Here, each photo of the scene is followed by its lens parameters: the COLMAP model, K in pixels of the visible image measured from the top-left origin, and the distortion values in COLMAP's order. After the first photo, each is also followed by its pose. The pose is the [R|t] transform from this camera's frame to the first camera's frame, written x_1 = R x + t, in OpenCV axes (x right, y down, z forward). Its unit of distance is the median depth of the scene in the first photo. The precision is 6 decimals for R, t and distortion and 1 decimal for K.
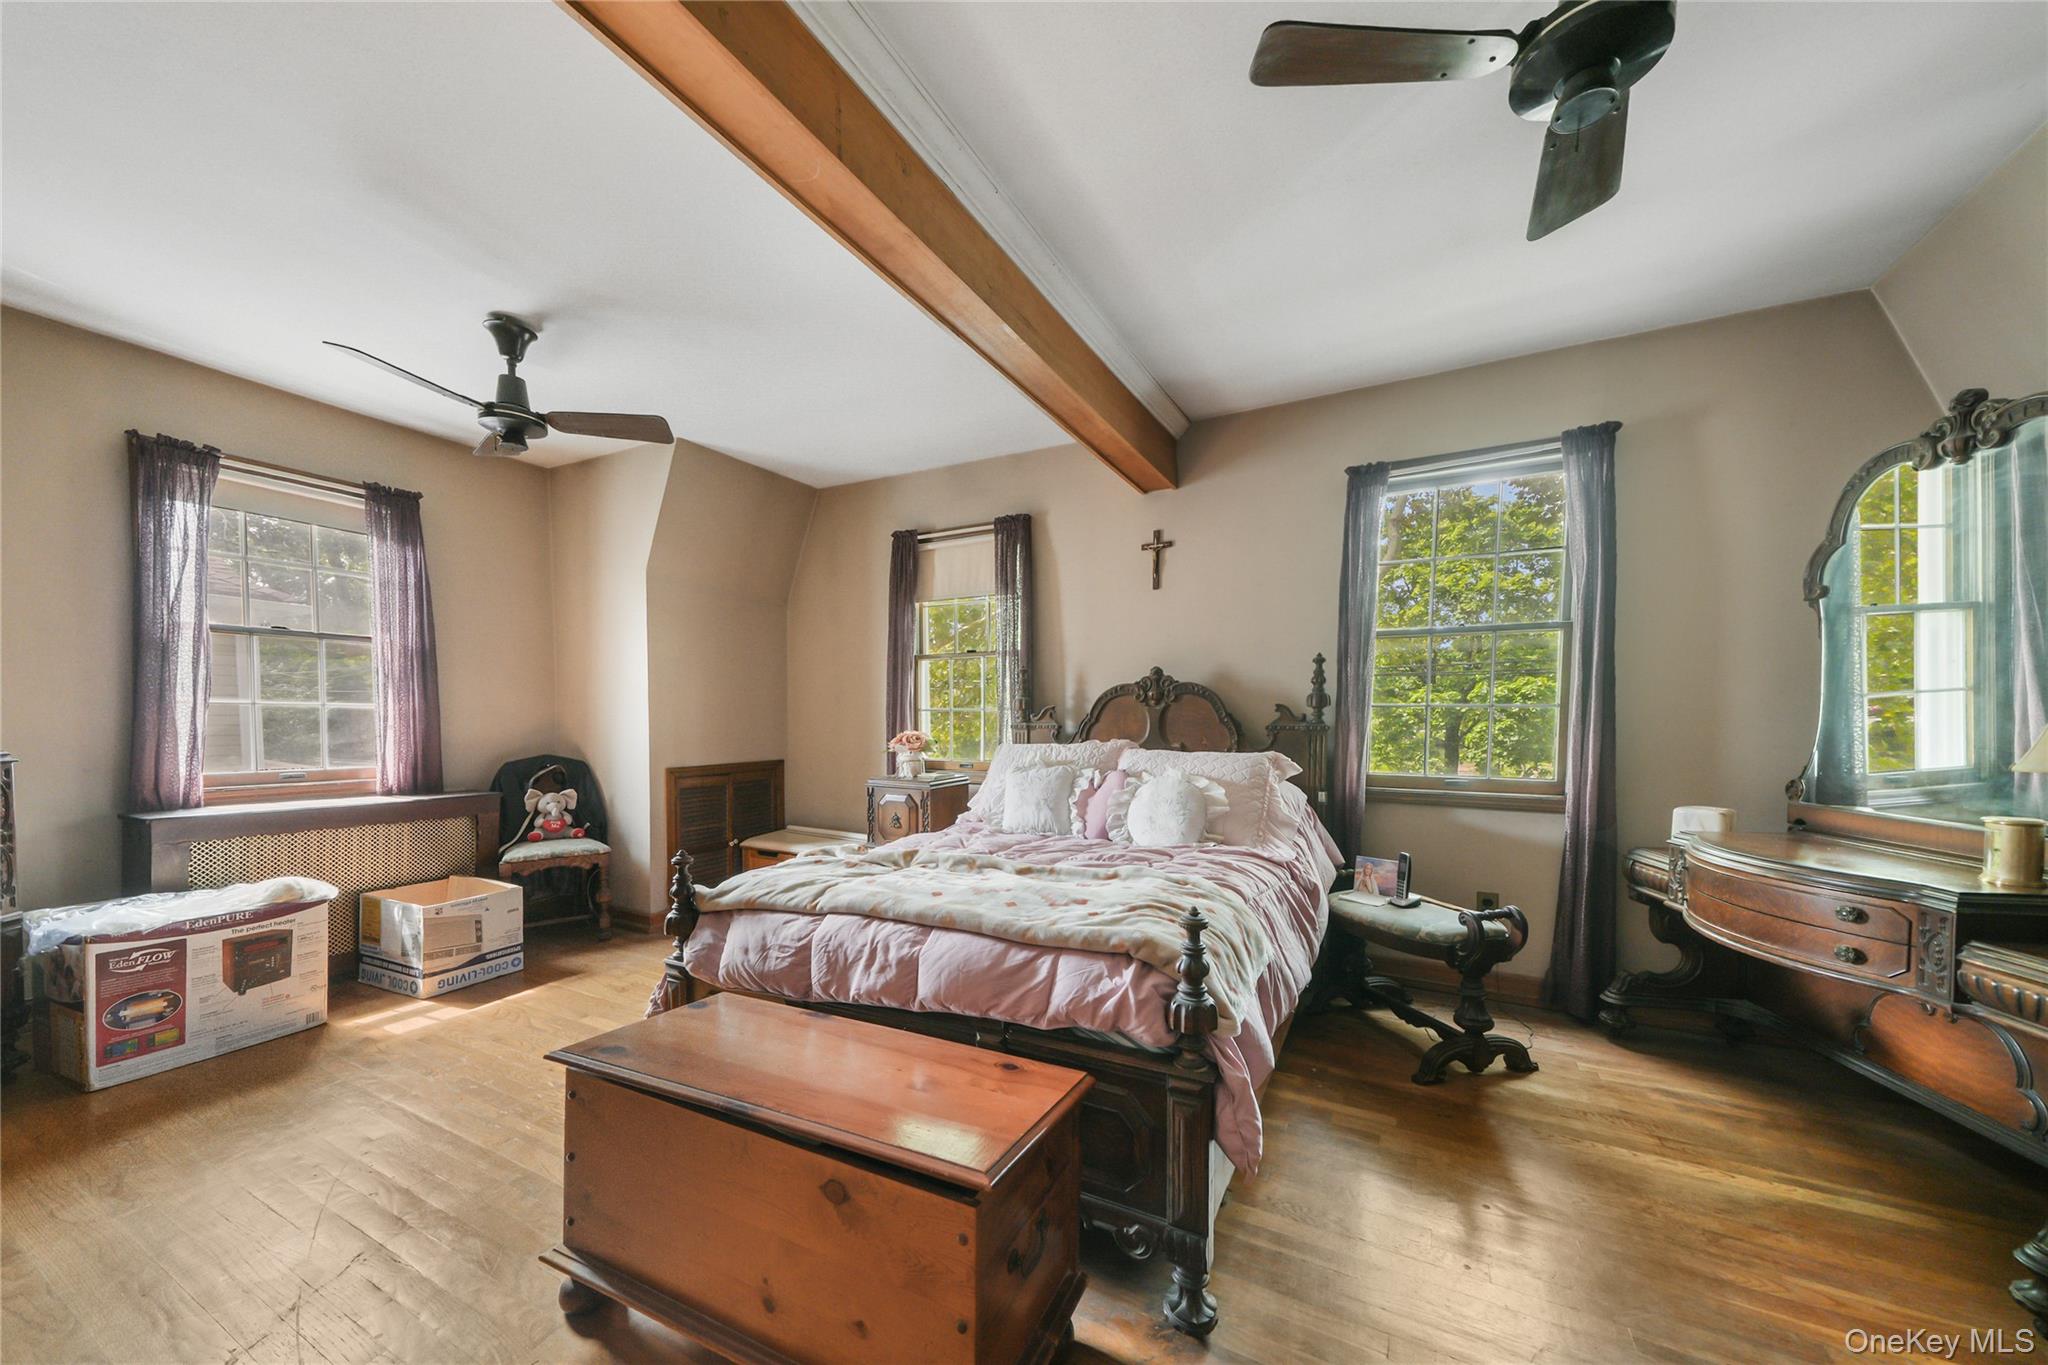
lens RADIAL K [[724.7, 0, 1045.8], [0, 724.7, 723.9], [0, 0, 1]] dist [0.018145, 0.000057]
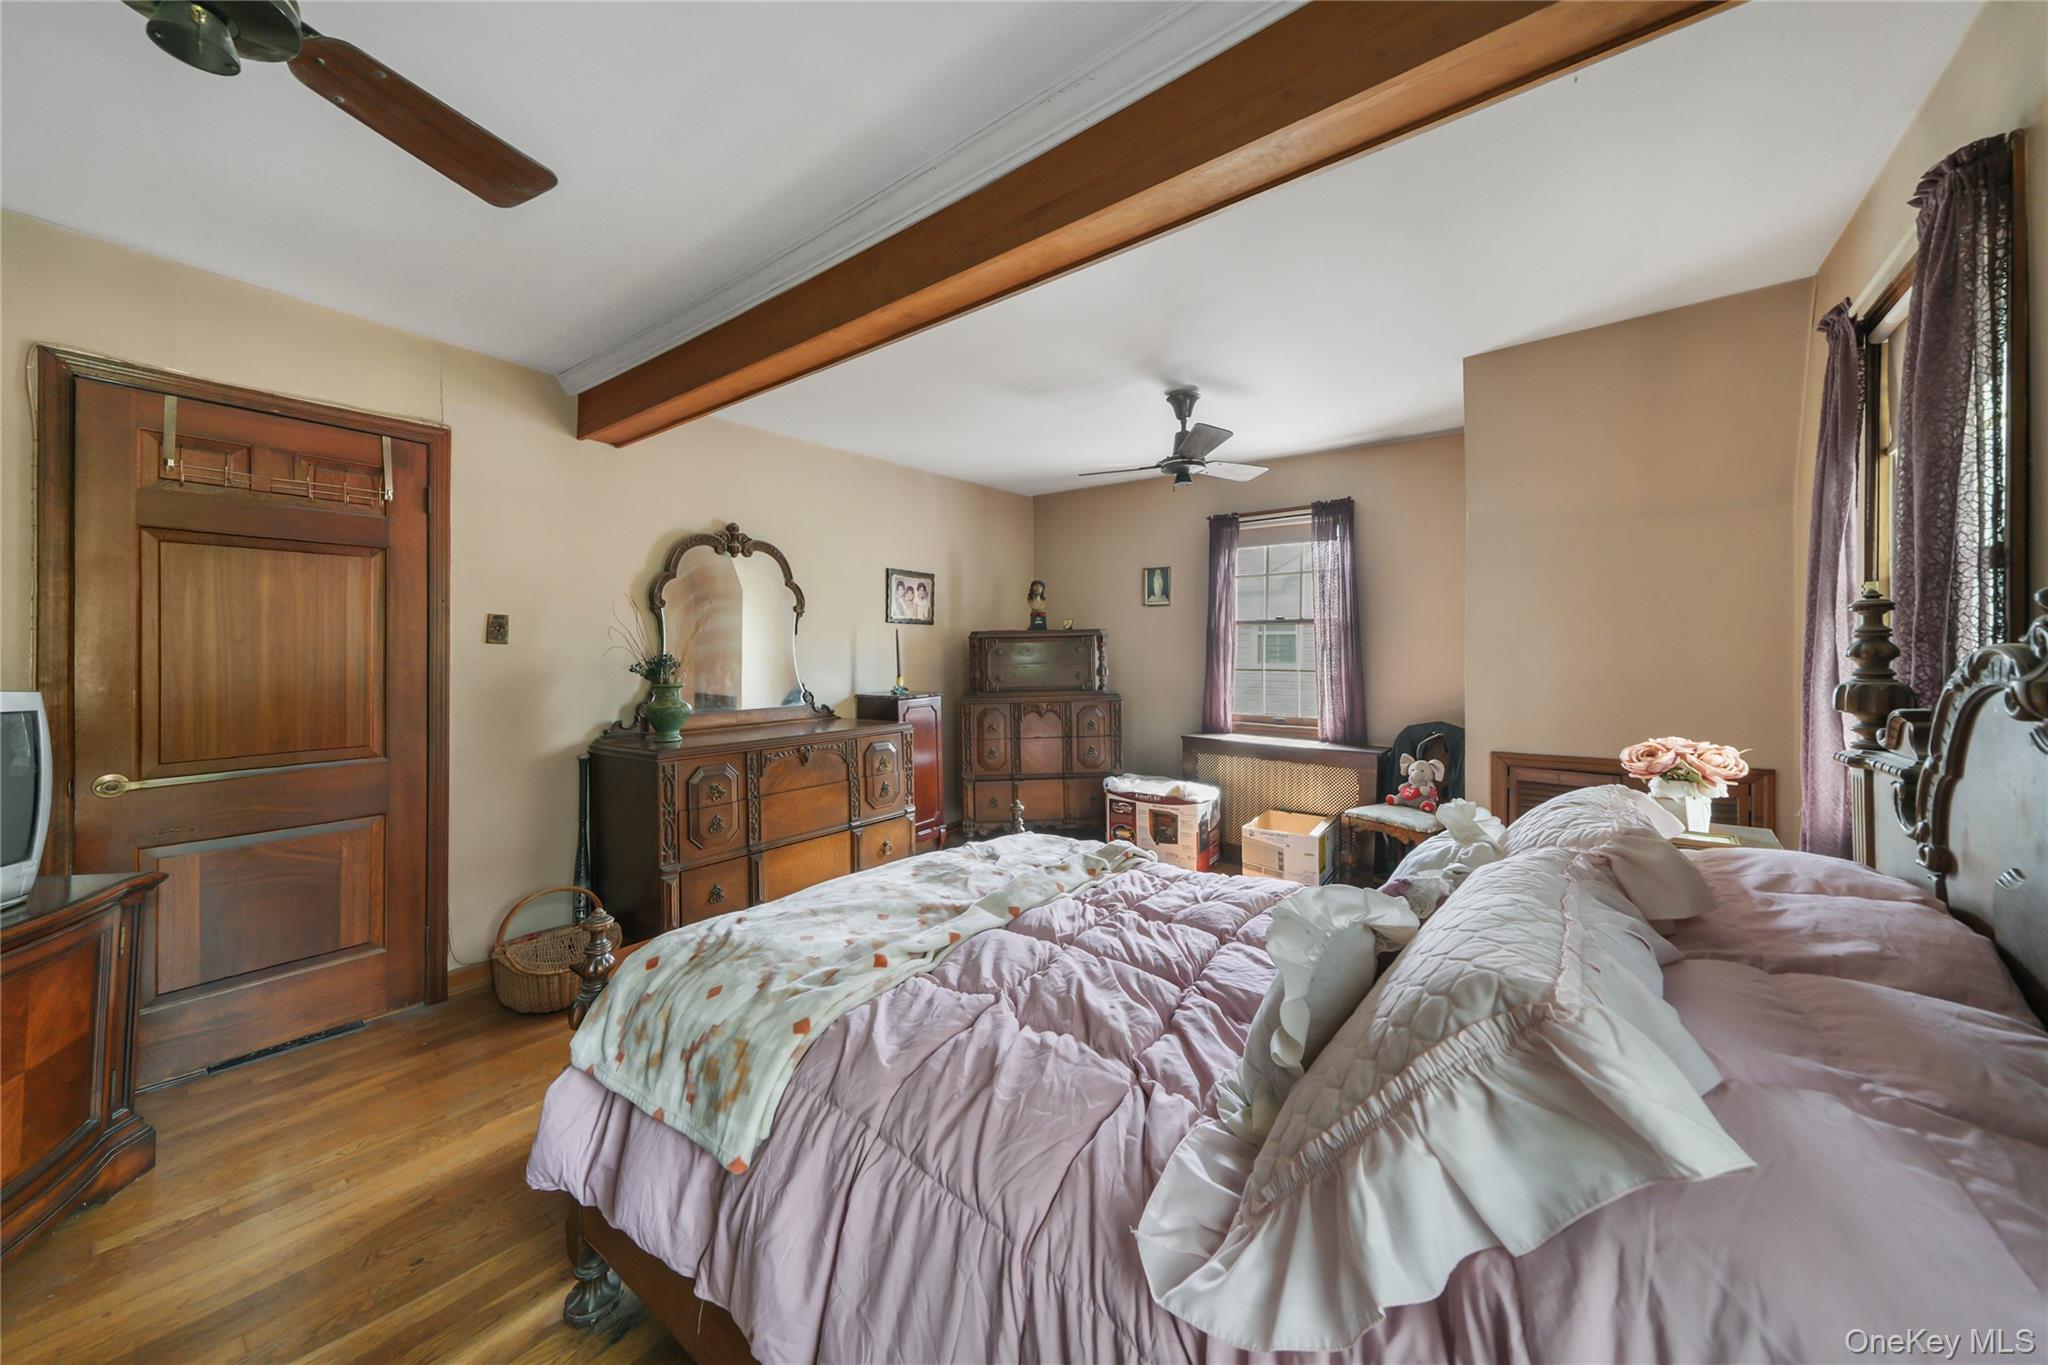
lens RADIAL K [[724.7, 0, 1003.5], [0, 724.7, 646.0], [0, 0, 1]] dist [0.018145, 0.000057]
pose [[-0.204743, -0.008029, -0.978783, 0.728576], [-0.006946, 0.999953, -0.006749, -0.091517], [0.978791, 0.005417, -0.204790, 1.137486]]
